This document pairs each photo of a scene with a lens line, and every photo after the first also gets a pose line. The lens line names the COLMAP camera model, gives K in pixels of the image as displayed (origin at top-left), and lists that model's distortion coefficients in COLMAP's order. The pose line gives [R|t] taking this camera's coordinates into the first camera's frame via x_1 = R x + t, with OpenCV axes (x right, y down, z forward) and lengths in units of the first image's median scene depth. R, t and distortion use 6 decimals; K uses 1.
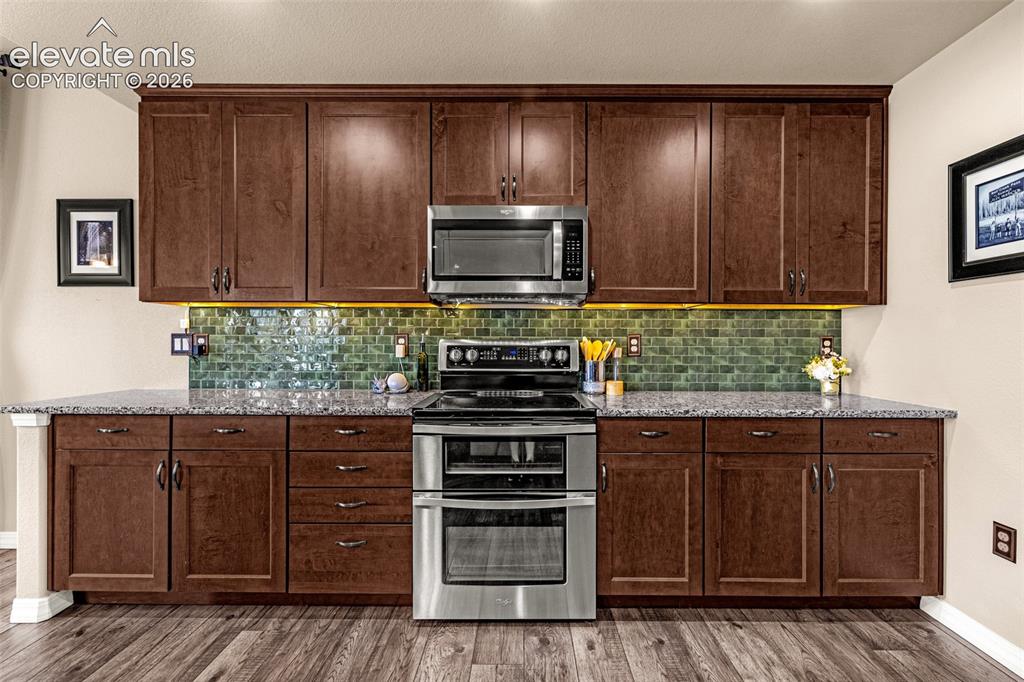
lens RADIAL K [[441.3, 0, 523.6], [0, 441.3, 339.8], [0, 0, 1]] dist [-0.001555, 0.000262]
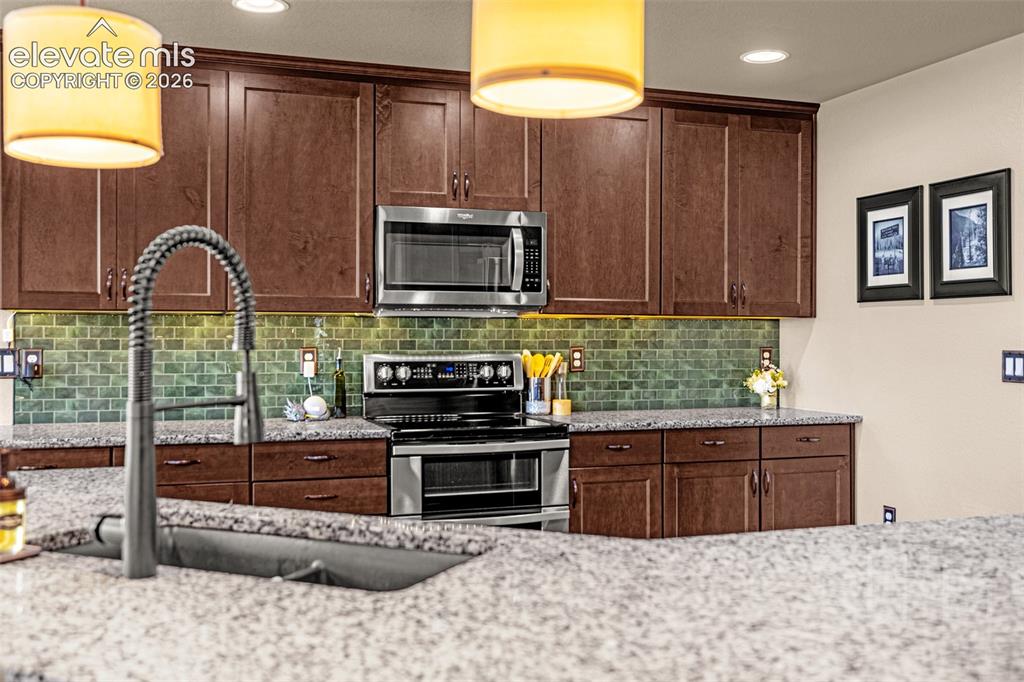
lens RADIAL K [[1002.7, 0, 503.4], [0, 1002.7, 333.6], [0, 0, 1]] dist [-0.005033, -0.006077]
pose [[0.944621, -0.001379, 0.328159, -0.615489], [0.001555, 0.999999, -0.000276, -0.043211], [-0.328158, 0.000771, 0.944622, -0.946660]]
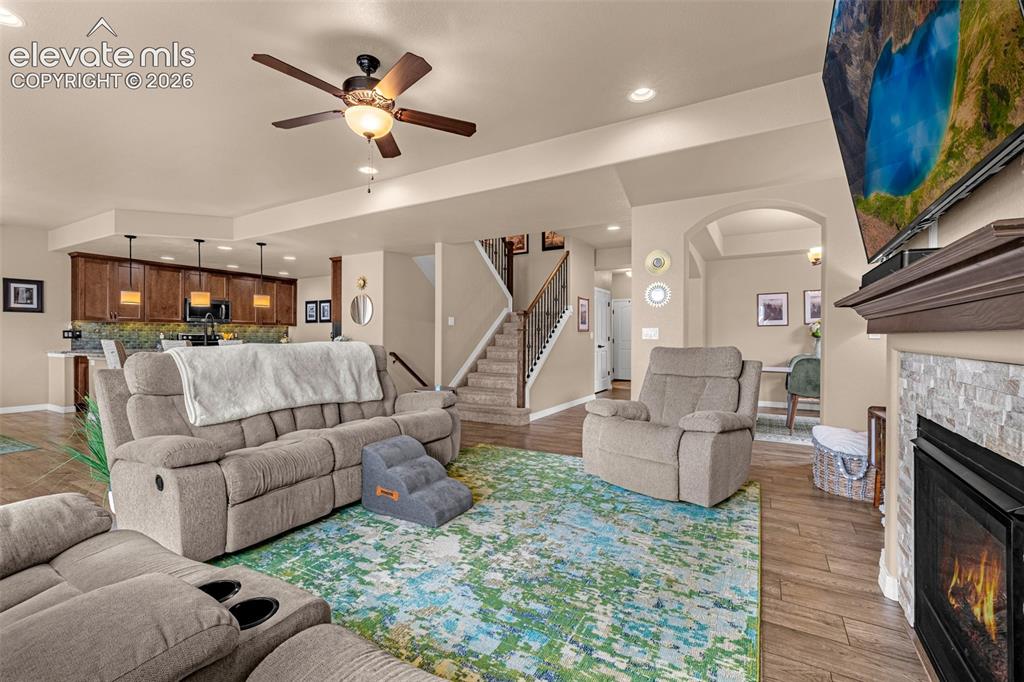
lens RADIAL K [[443.1, 0, 511.8], [0, 443.1, 337.1], [0, 0, 1]] dist [0.001385, 0.000691]
pose [[0.499483, -0.002315, 0.866321, -2.078269], [-0.003090, 0.999985, 0.004454, 0.007364], [-0.866318, -0.004902, 0.499469, -3.276746]]
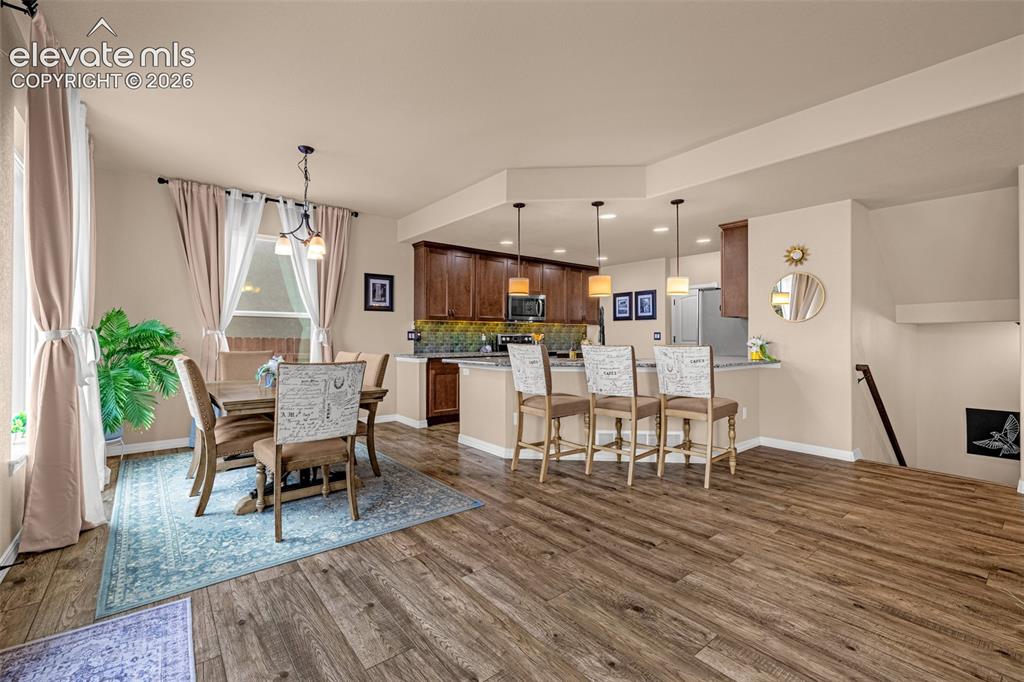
lens RADIAL K [[461.3, 0, 508.5], [0, 461.3, 333.8], [0, 0, 1]] dist [0.000138, 0.000075]
pose [[0.762212, 0.001792, 0.647325, -2.334515], [0.002835, 0.999977, -0.006107, 0.019083], [-0.647322, 0.006490, 0.762189, -1.519157]]
